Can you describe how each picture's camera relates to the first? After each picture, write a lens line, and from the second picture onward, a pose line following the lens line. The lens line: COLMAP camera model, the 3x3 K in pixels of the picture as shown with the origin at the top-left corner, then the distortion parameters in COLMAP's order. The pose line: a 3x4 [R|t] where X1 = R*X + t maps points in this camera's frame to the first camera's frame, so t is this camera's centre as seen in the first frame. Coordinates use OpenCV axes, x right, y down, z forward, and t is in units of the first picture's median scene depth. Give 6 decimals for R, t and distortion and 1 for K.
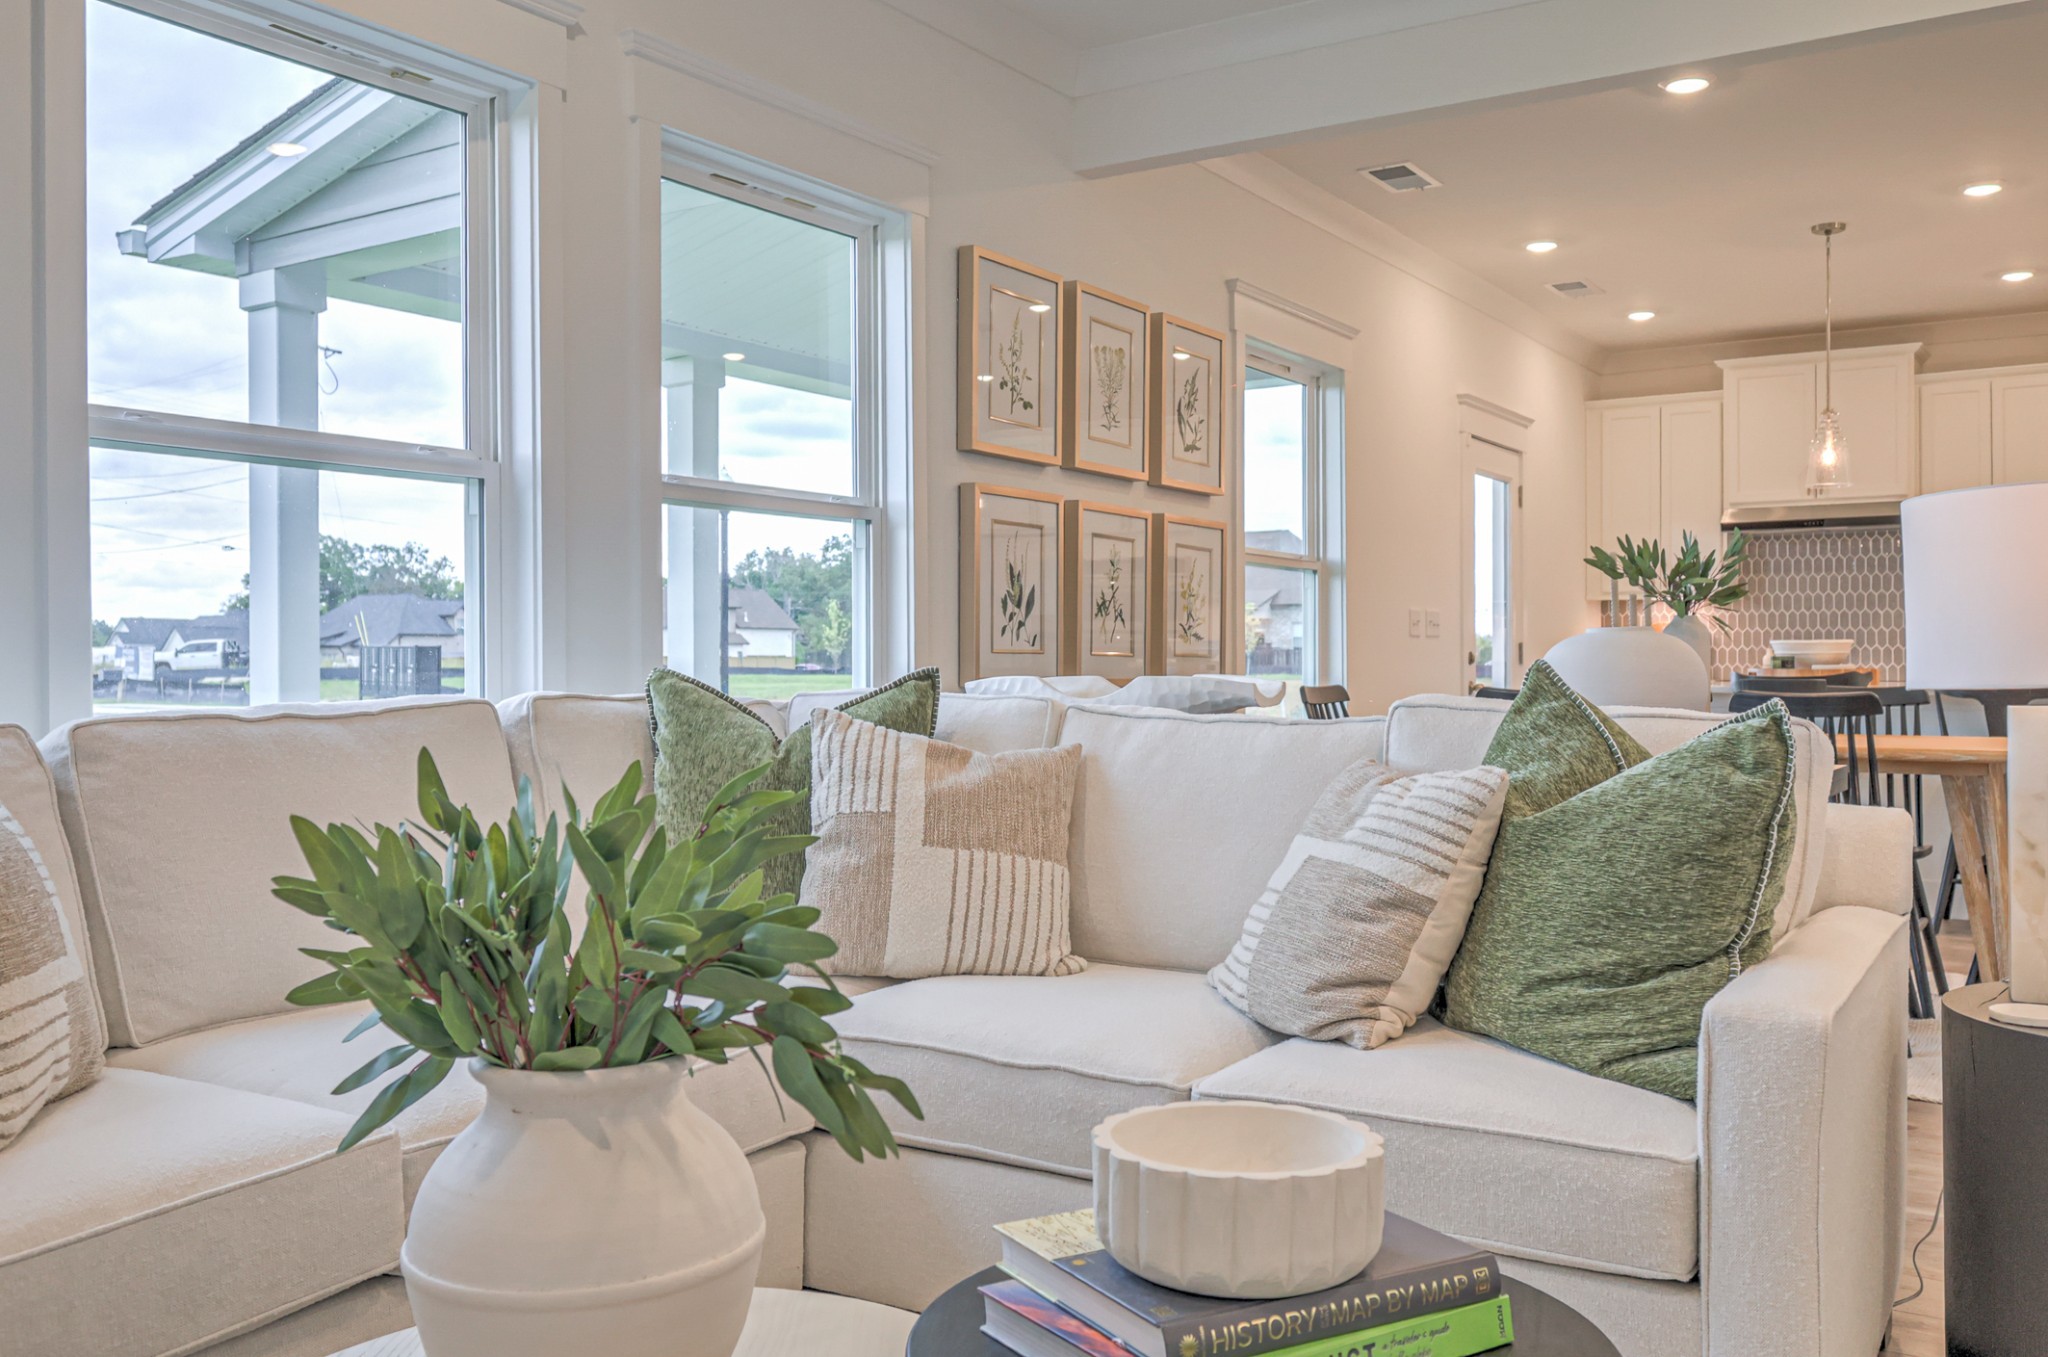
lens RADIAL K [[1752.5, 0, 1076.0], [0, 1752.5, 669.9], [0, 0, 1]] dist [0.009737, 0.008848]
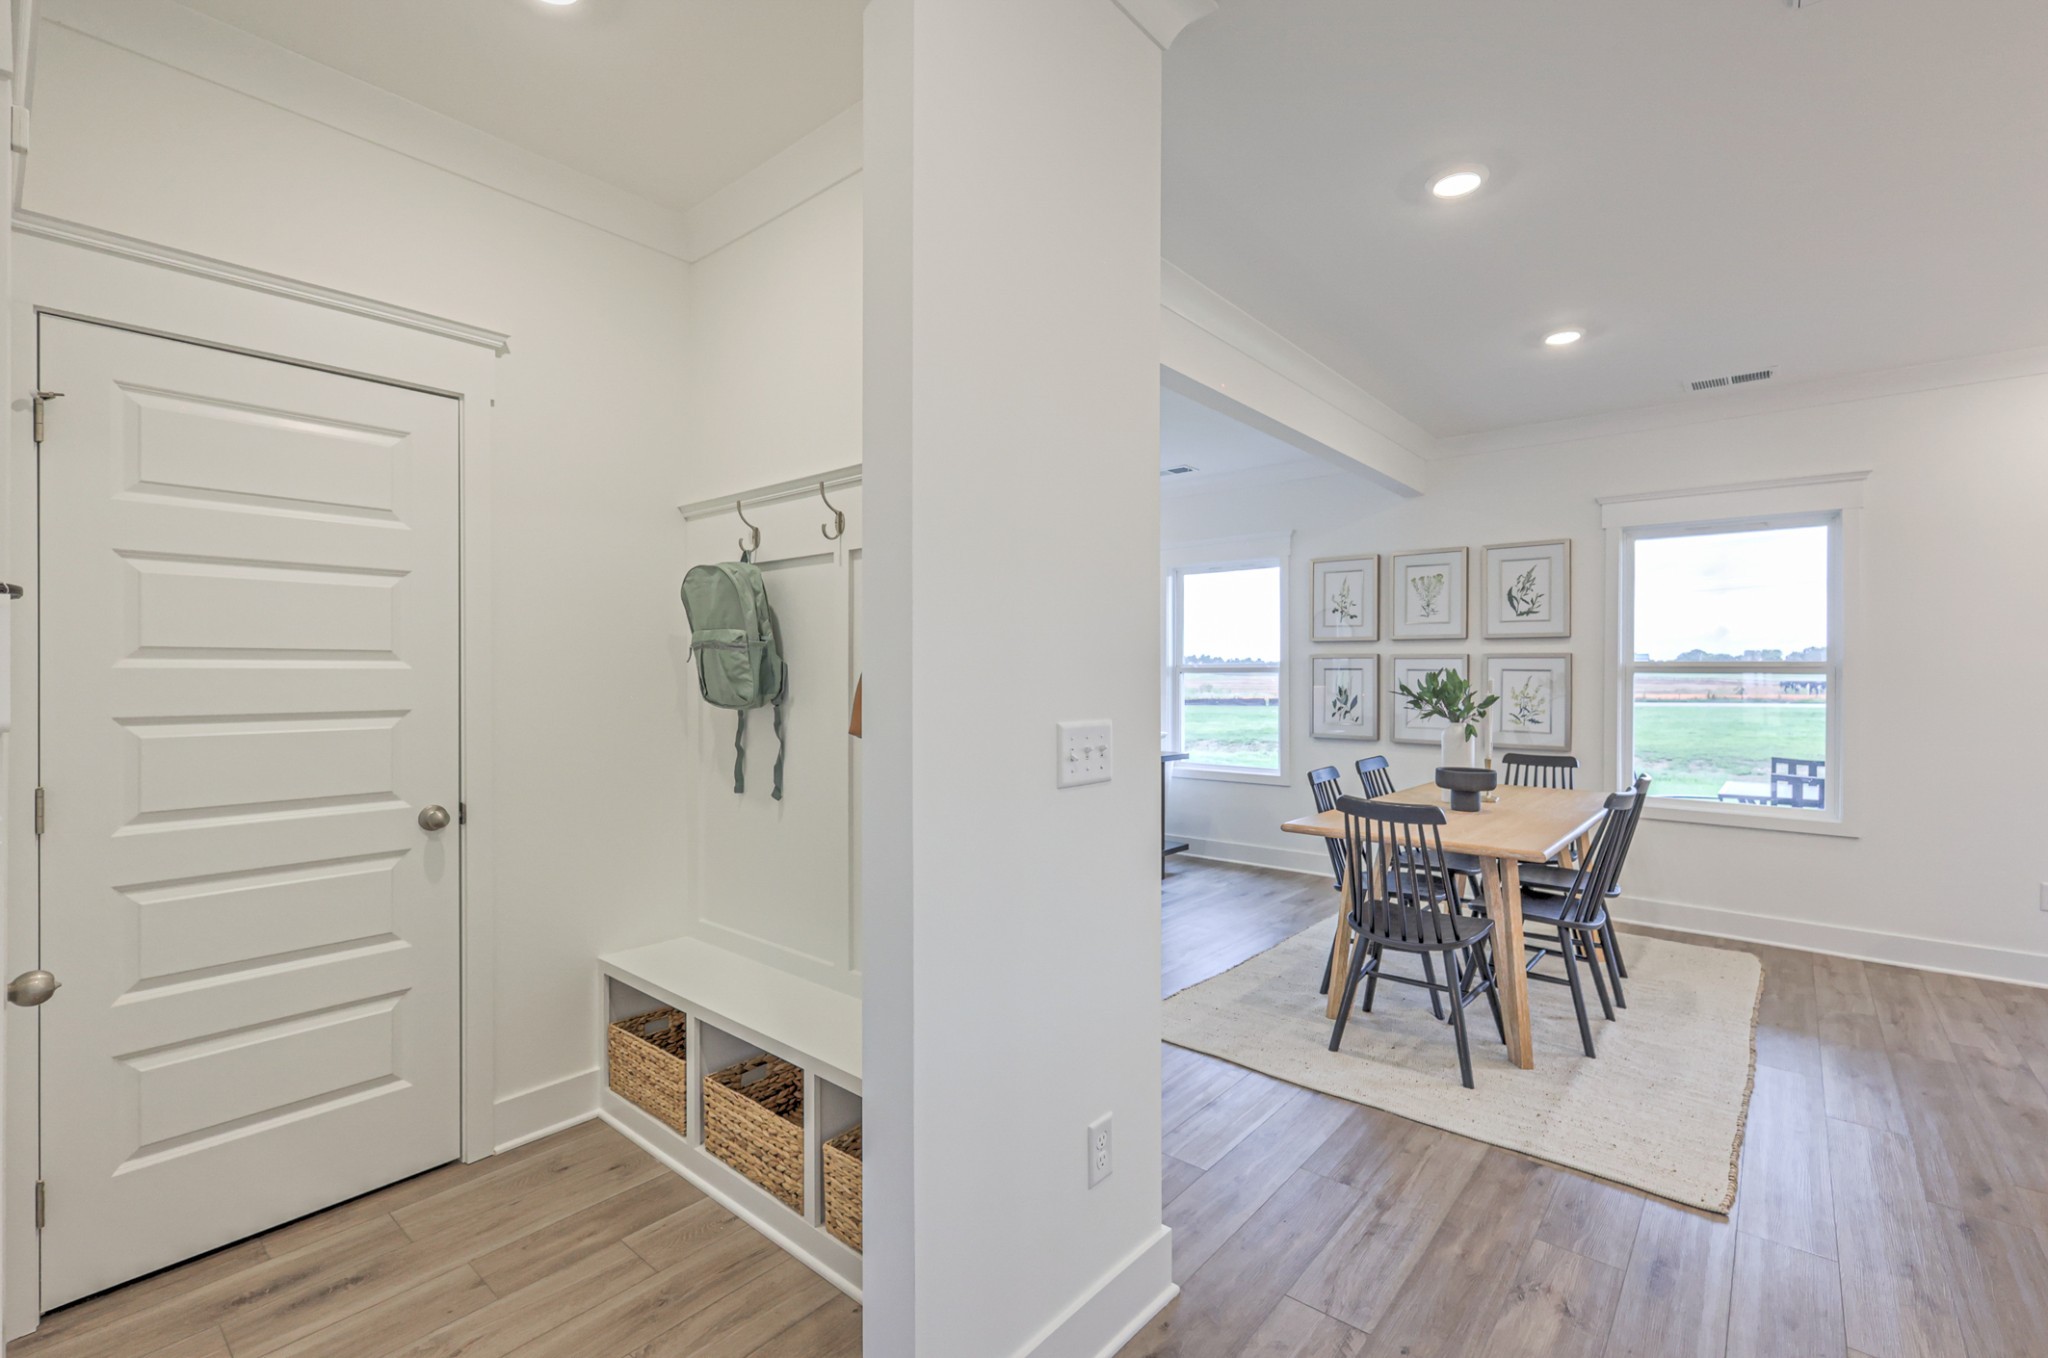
lens RADIAL K [[894.6, 0, 1029.0], [0, 894.6, 669.2], [0, 0, 1]] dist [0.001367, 0.000098]
pose [[-0.152958, -0.002269, -0.988230, 1.176216], [-0.004320, 0.999989, -0.001627, -0.077922], [0.988223, 0.004021, -0.152966, 0.752632]]
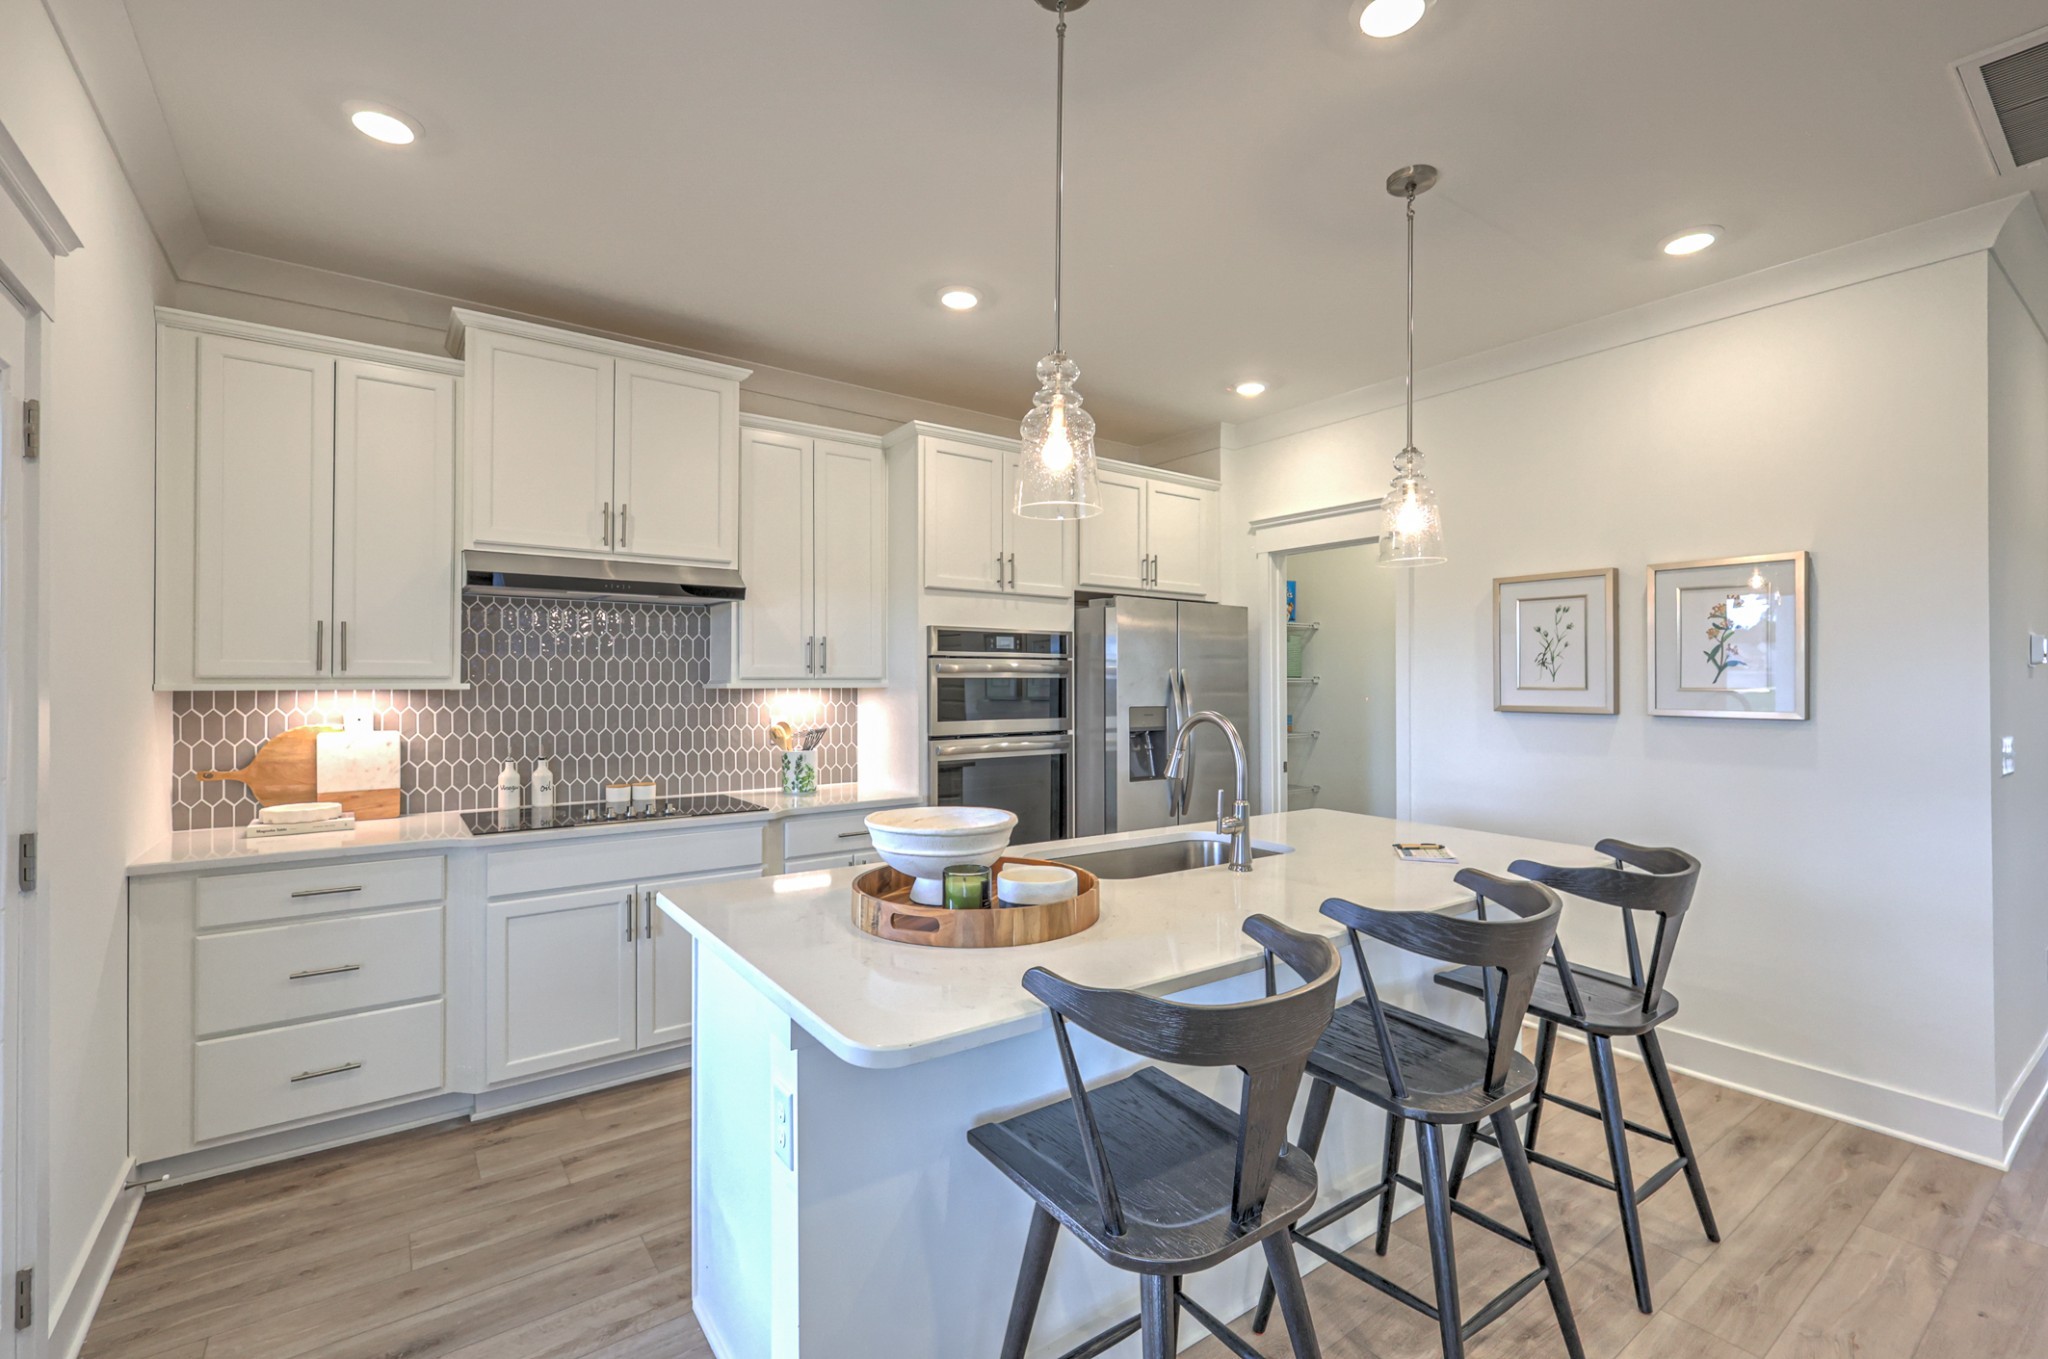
lens RADIAL K [[893.2, 0, 1026.2], [0, 893.2, 673.5], [0, 0, 1]] dist [0.002206, -0.000069]
pose [[0.379475, 0.012891, 0.925112, 0.284754], [-0.000839, 0.999907, -0.013589, -0.081465], [-0.925201, 0.004381, 0.379451, 1.308420]]
